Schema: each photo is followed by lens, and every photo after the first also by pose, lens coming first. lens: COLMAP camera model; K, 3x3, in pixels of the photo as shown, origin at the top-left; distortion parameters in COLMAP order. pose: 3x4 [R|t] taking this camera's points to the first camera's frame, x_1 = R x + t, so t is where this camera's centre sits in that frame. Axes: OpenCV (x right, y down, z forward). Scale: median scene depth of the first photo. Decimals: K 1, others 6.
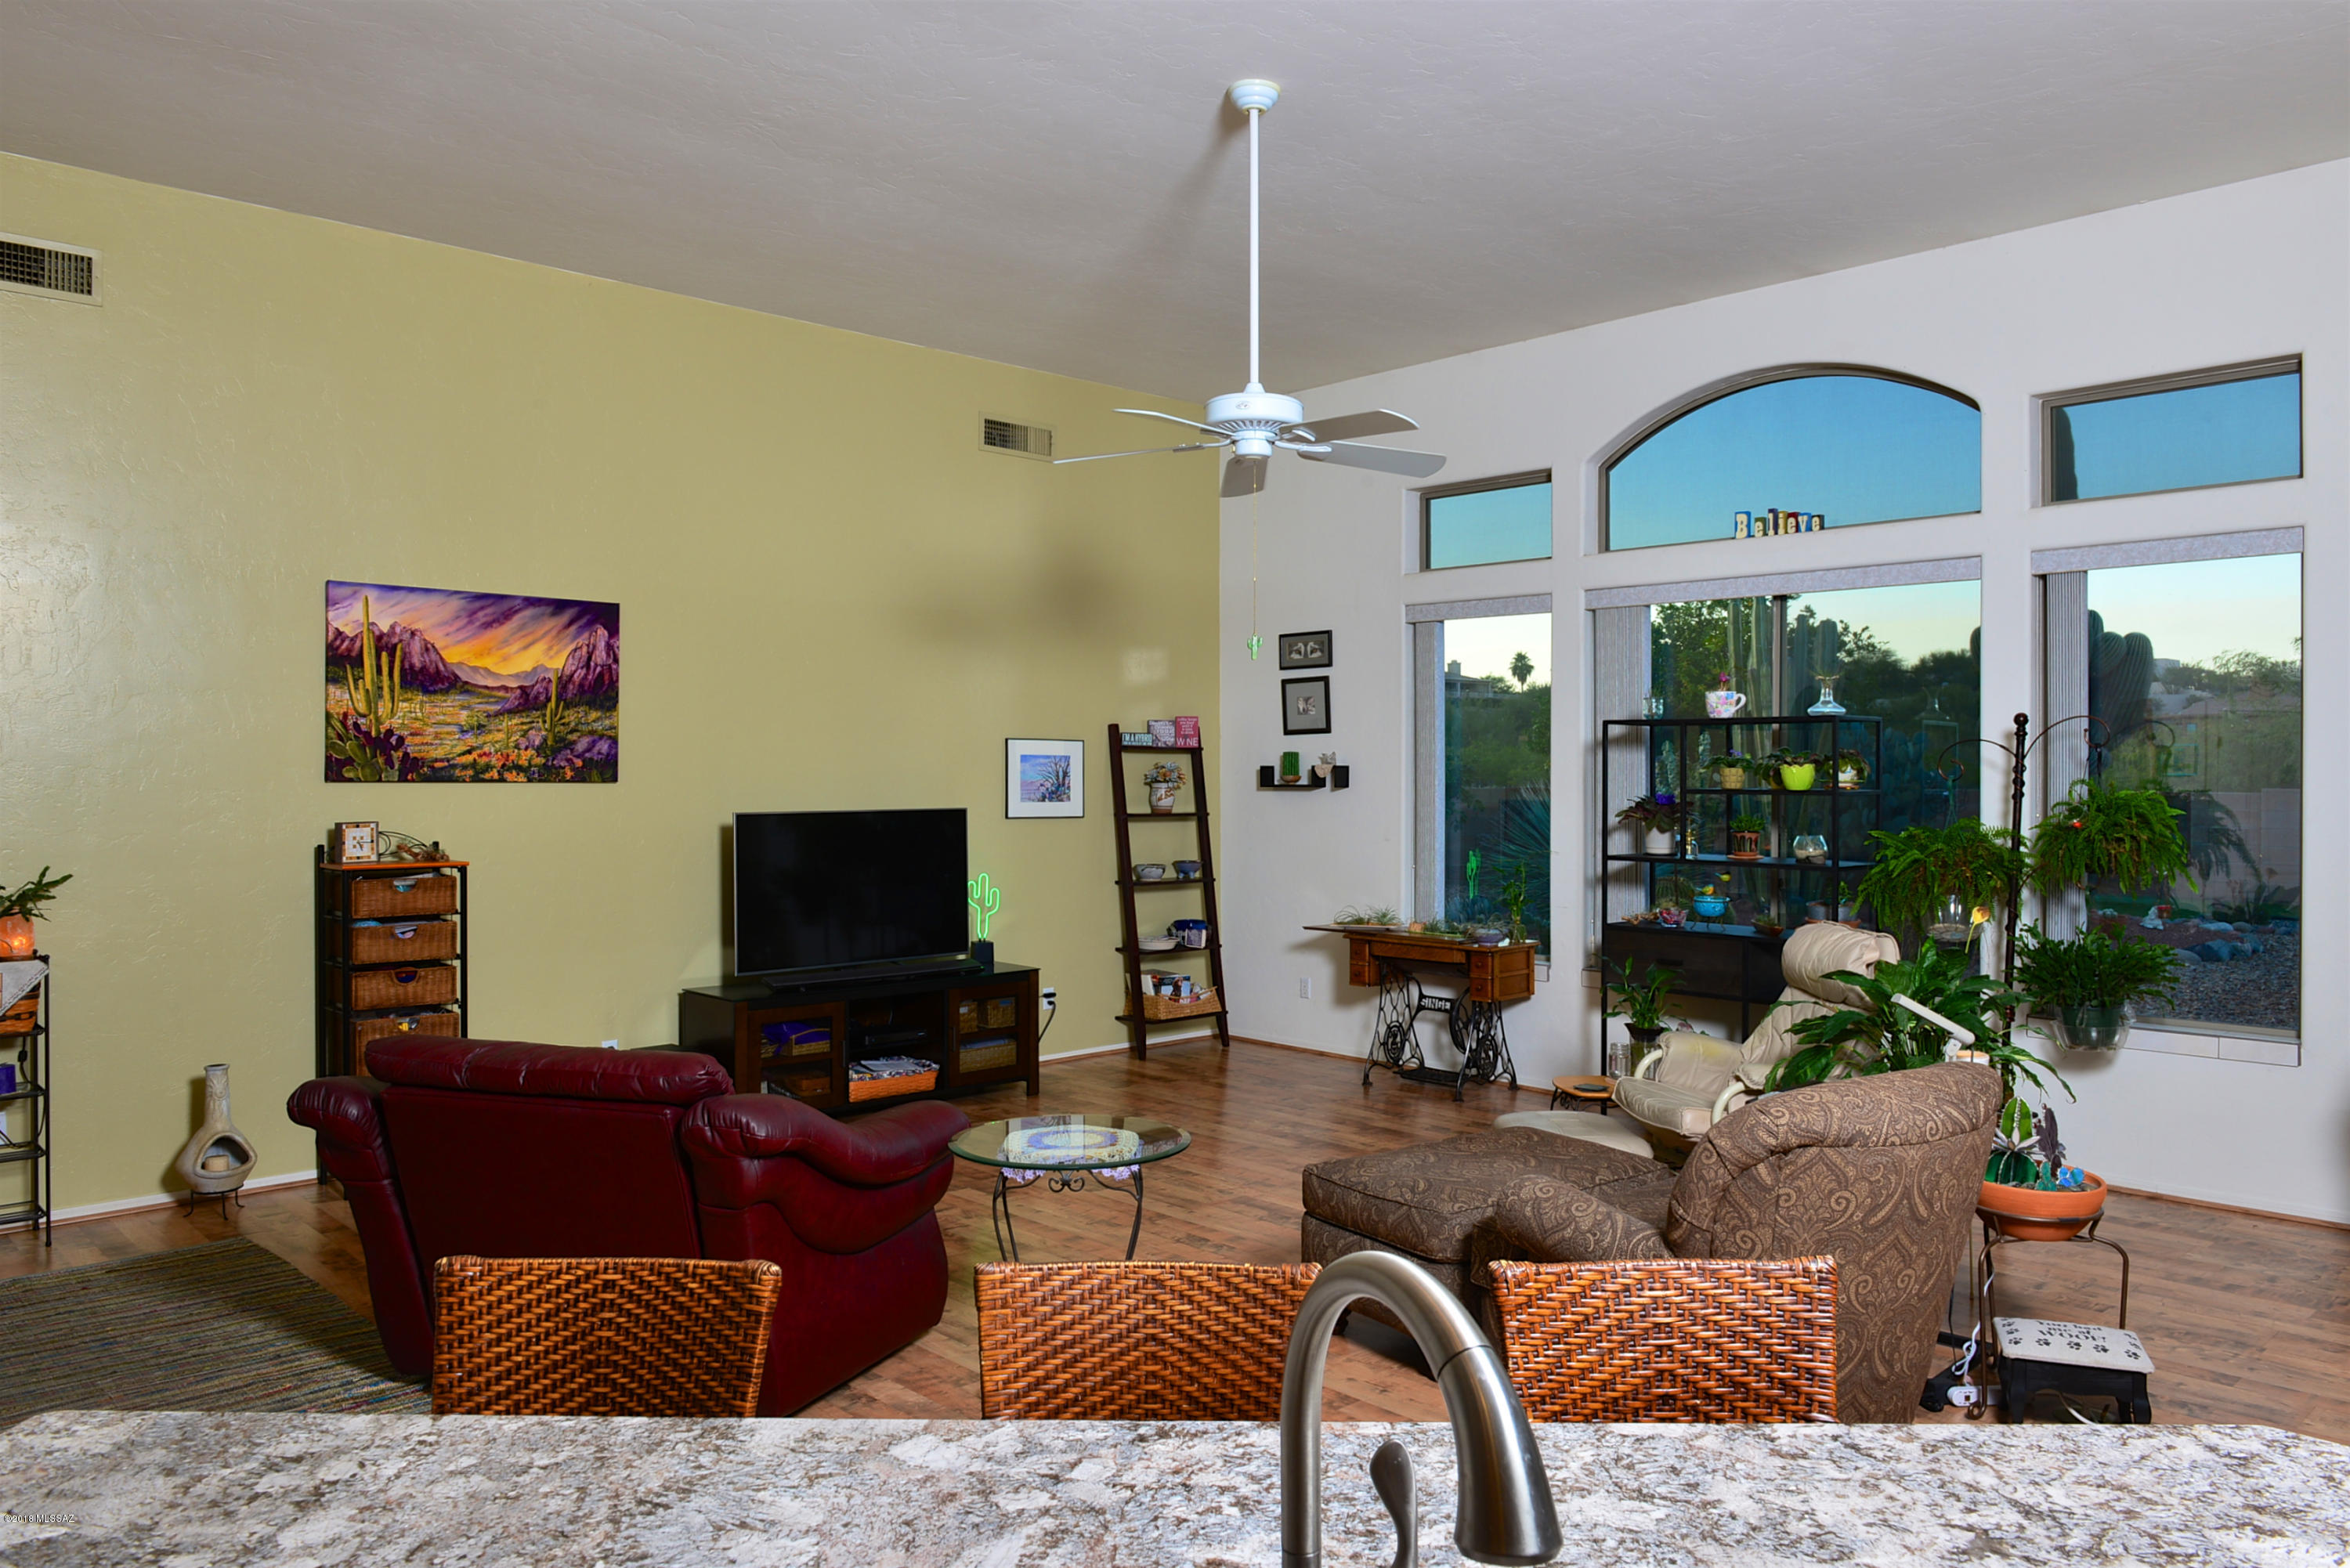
lens RADIAL K [[1612.4, 0, 1187.5], [0, 1612.4, 781.4], [0, 0, 1]] dist [-0.008869, -0.002745]
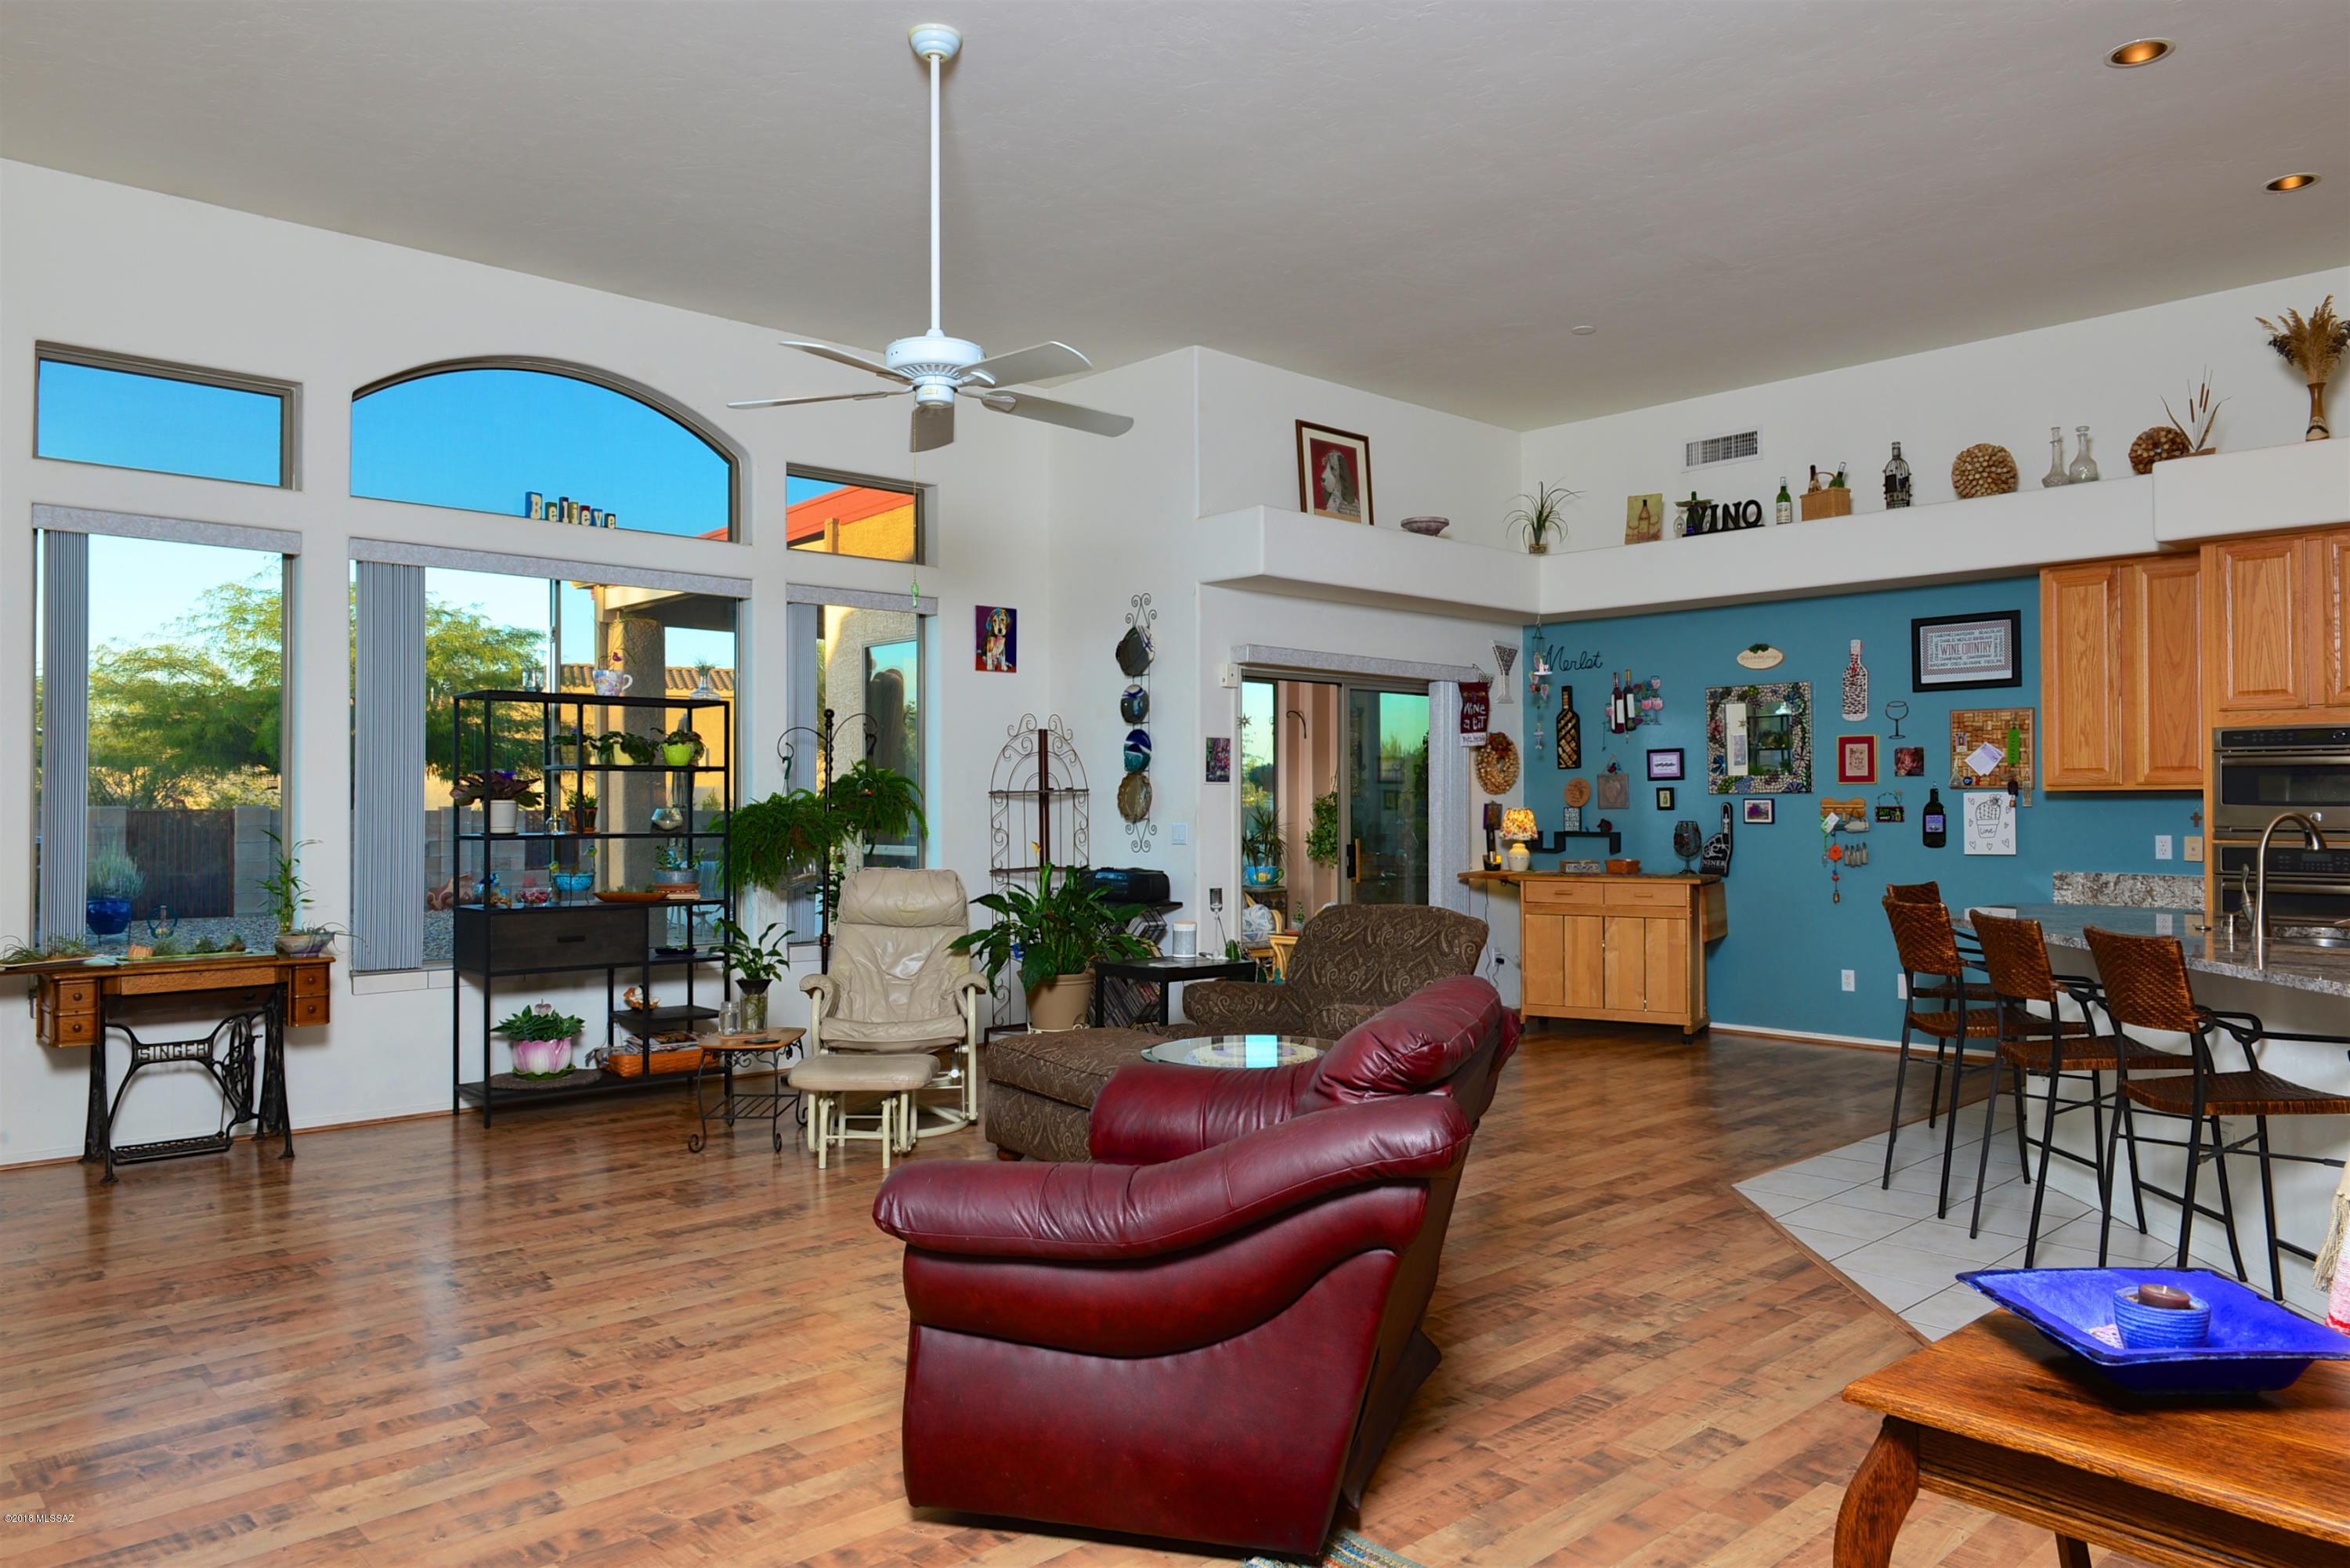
lens RADIAL K [[1595.4, 0, 1191.7], [0, 1595.4, 783.6], [0, 0, 1]] dist [-0.012225, -0.005457]
pose [[0.006597, 0.013170, 0.999892, -0.591249], [0.010473, 0.999858, -0.013238, 0.029408], [-0.999923, 0.010559, 0.006459, 0.533000]]
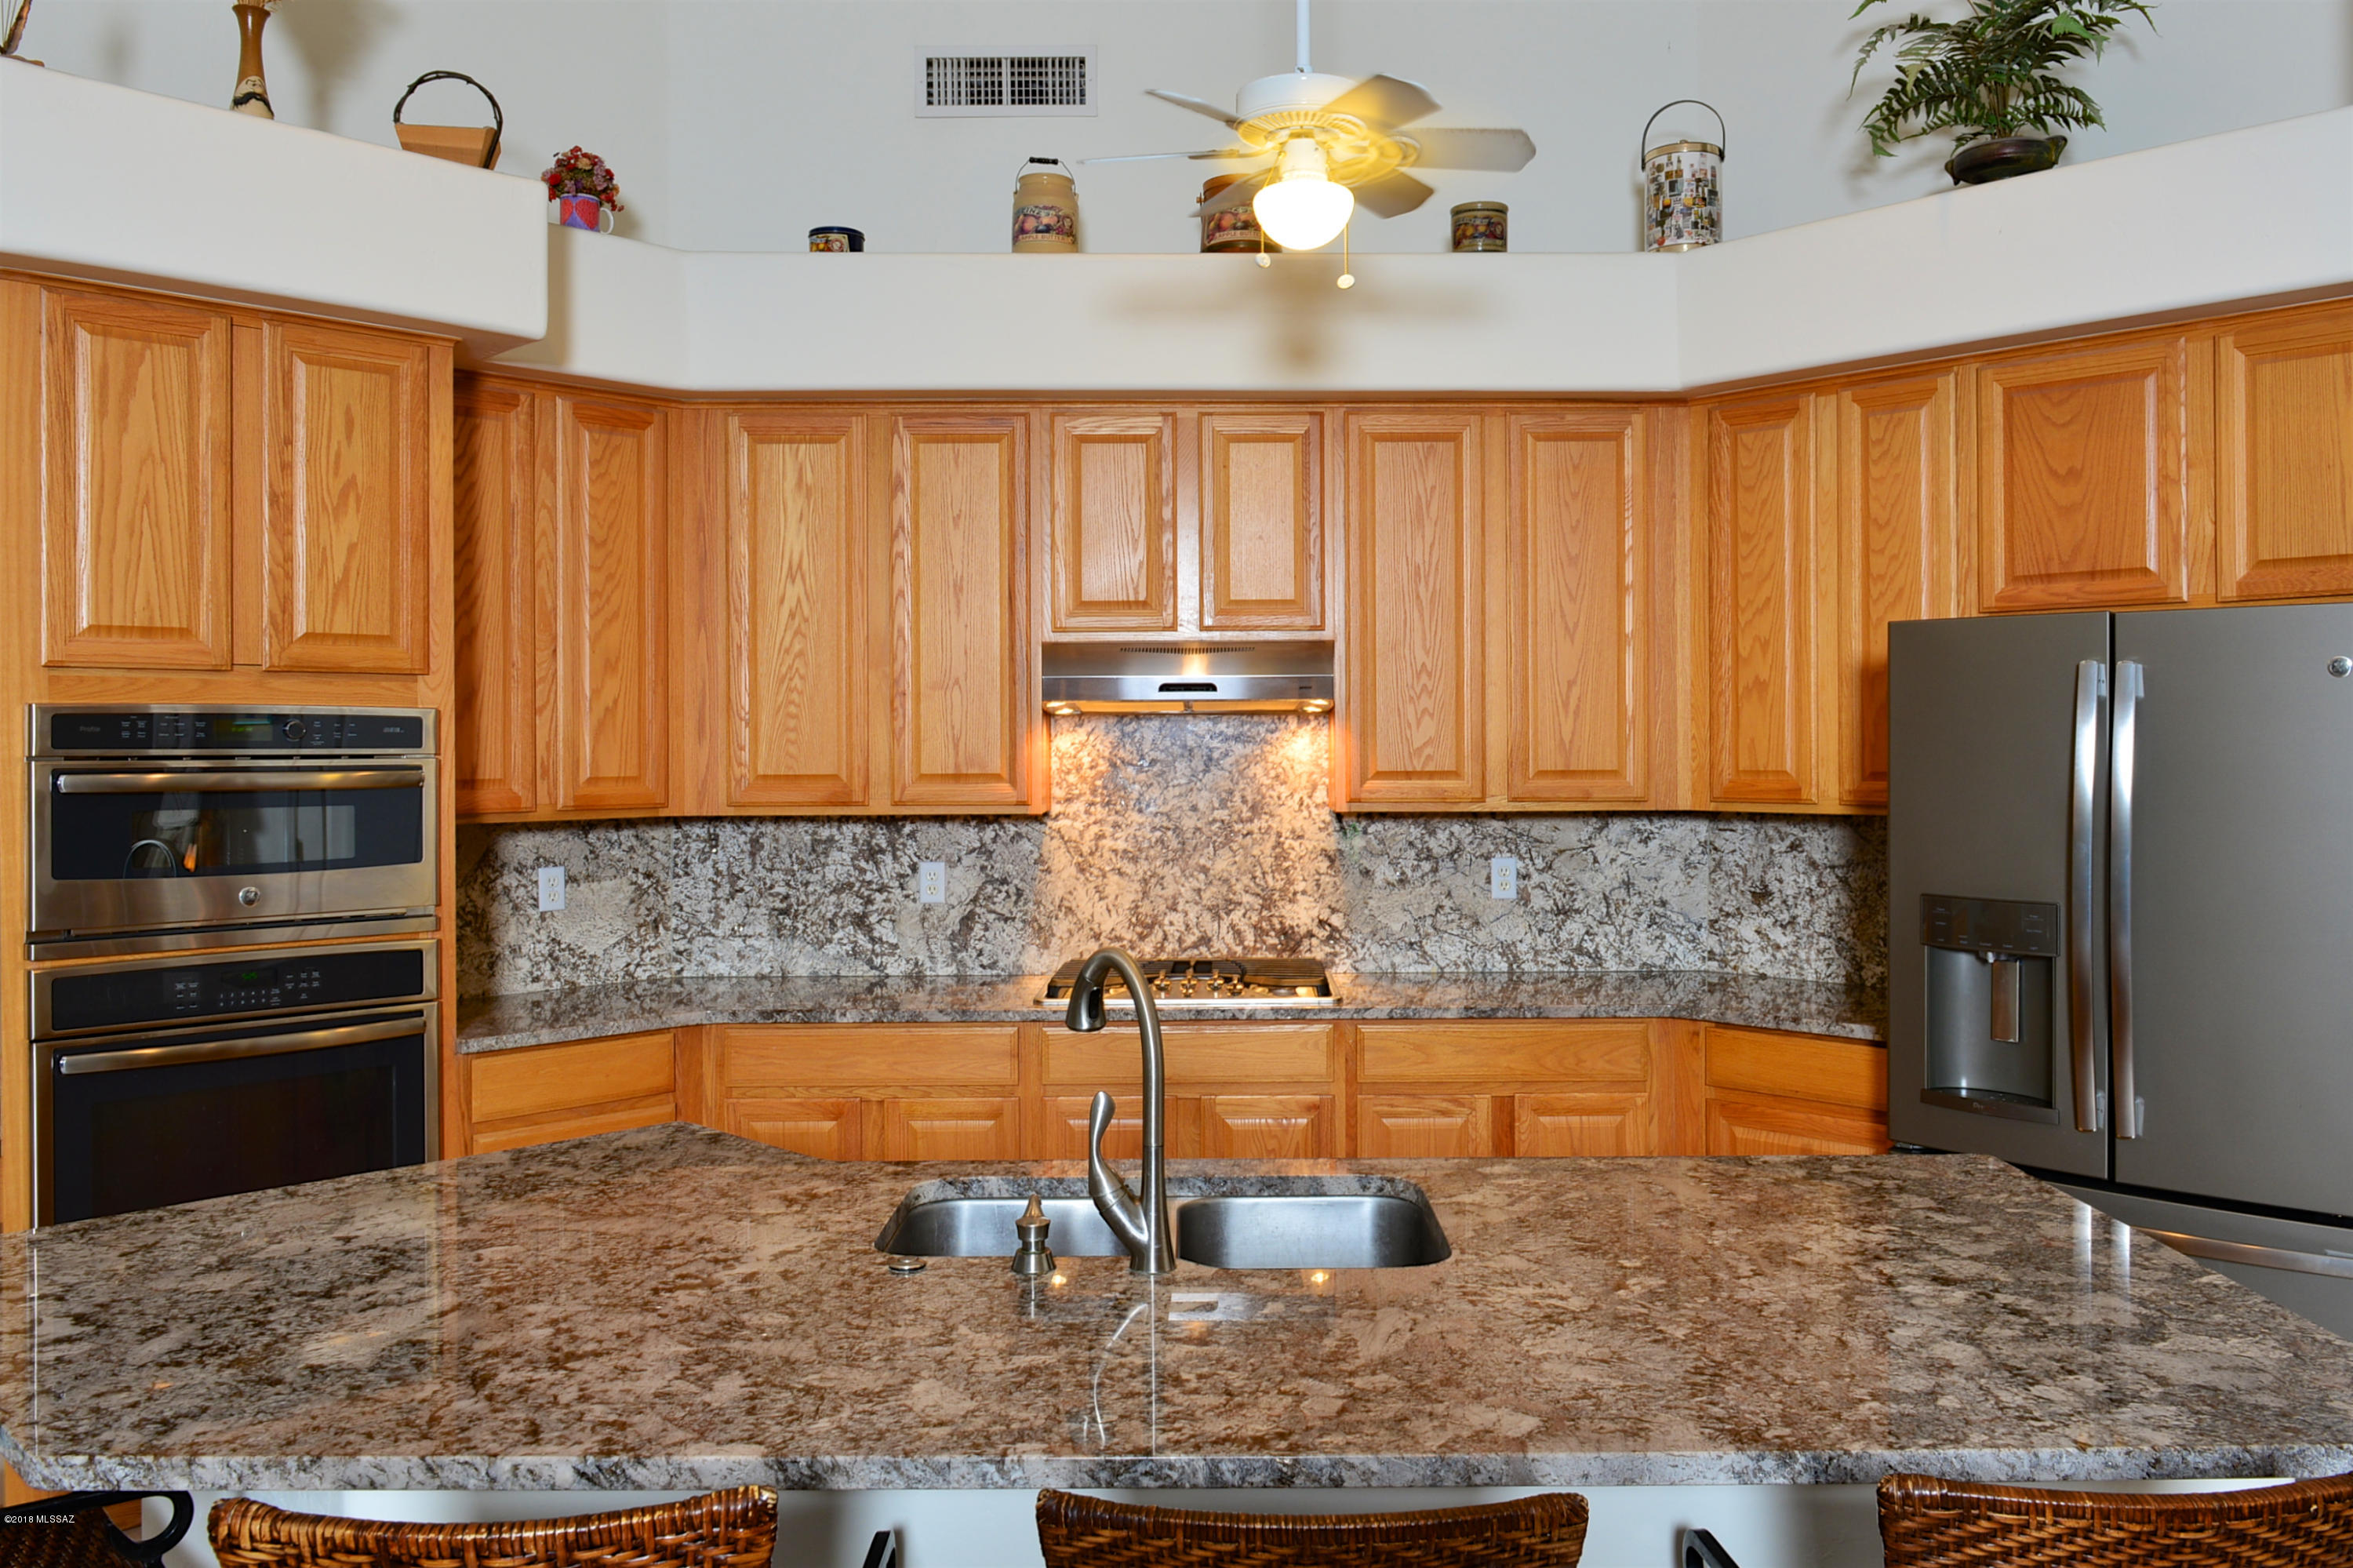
lens RADIAL K [[1766.4, 0, 1229.7], [0, 1766.4, 738.1], [0, 0, 1]] dist [-0.009304, -0.005868]
pose [[-0.999380, 0.005876, -0.034707, 0.007002], [0.005561, 0.999942, 0.009186, -0.000933], [0.034758, 0.008987, -0.999355, 0.406500]]
